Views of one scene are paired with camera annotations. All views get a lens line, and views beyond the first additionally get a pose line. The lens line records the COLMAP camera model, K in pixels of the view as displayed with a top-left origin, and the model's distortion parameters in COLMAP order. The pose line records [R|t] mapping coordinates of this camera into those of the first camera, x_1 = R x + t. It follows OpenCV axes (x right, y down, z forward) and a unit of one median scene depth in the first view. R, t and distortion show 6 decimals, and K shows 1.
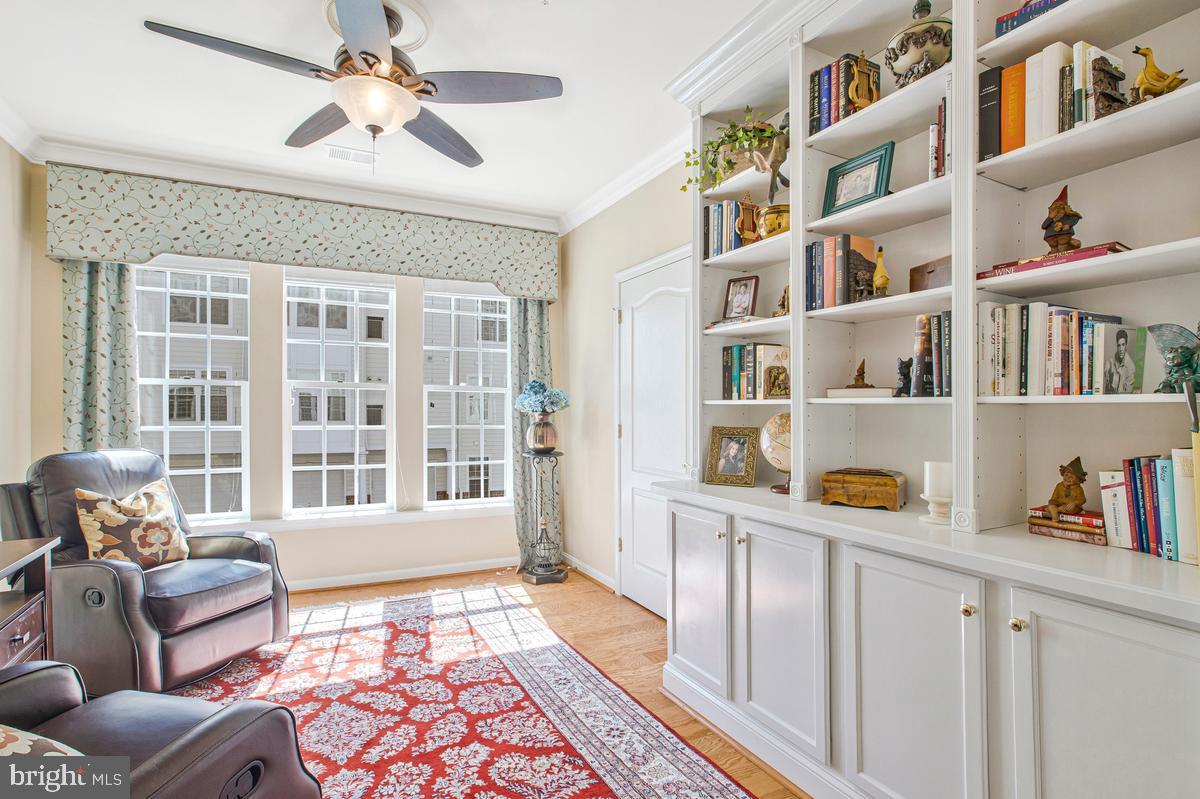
lens RADIAL K [[551.3, 0, 600.0], [0, 551.3, 399.5], [0, 0, 1]] dist [-0.011250, 0.000164]
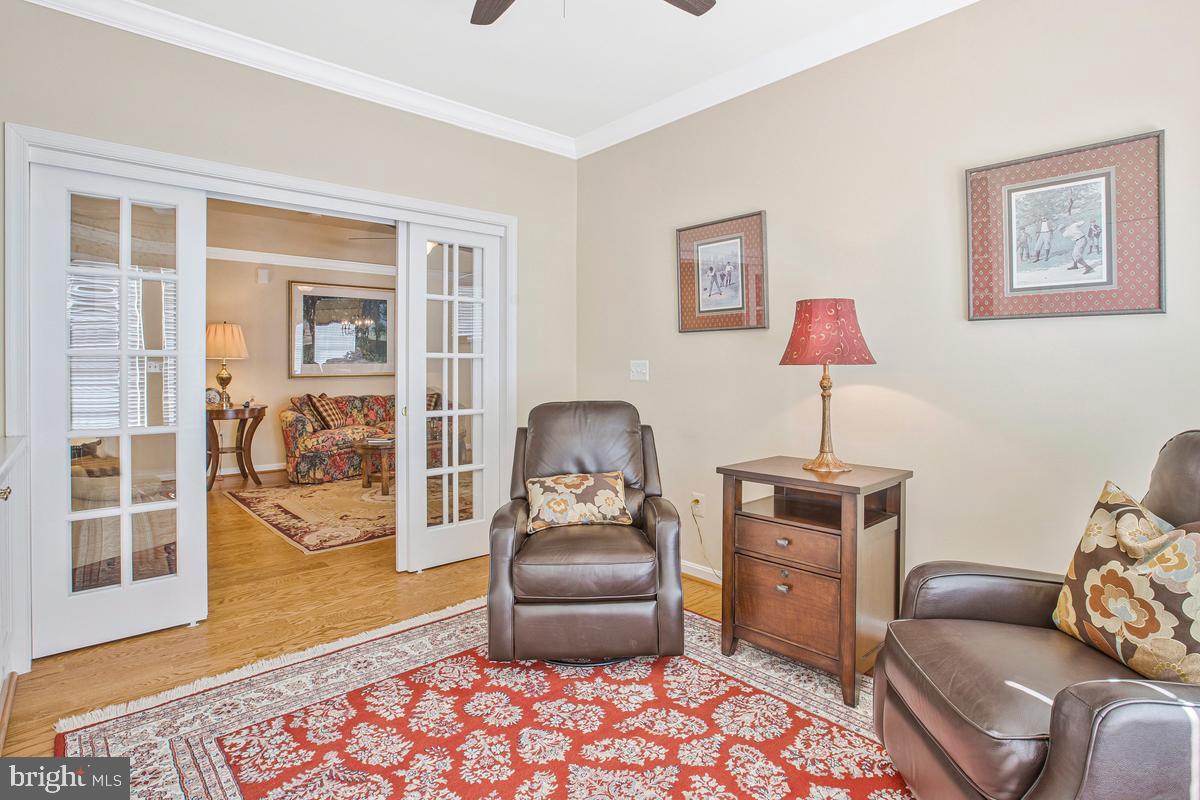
lens RADIAL K [[570.9, 0, 598.0], [0, 570.9, 387.1], [0, 0, 1]] dist [-0.016374, 0.000716]
pose [[-0.972708, 0.007620, -0.231908, -0.317614], [0.006822, 0.999968, 0.004245, 0.063481], [0.231933, 0.002547, -0.972728, 1.936298]]
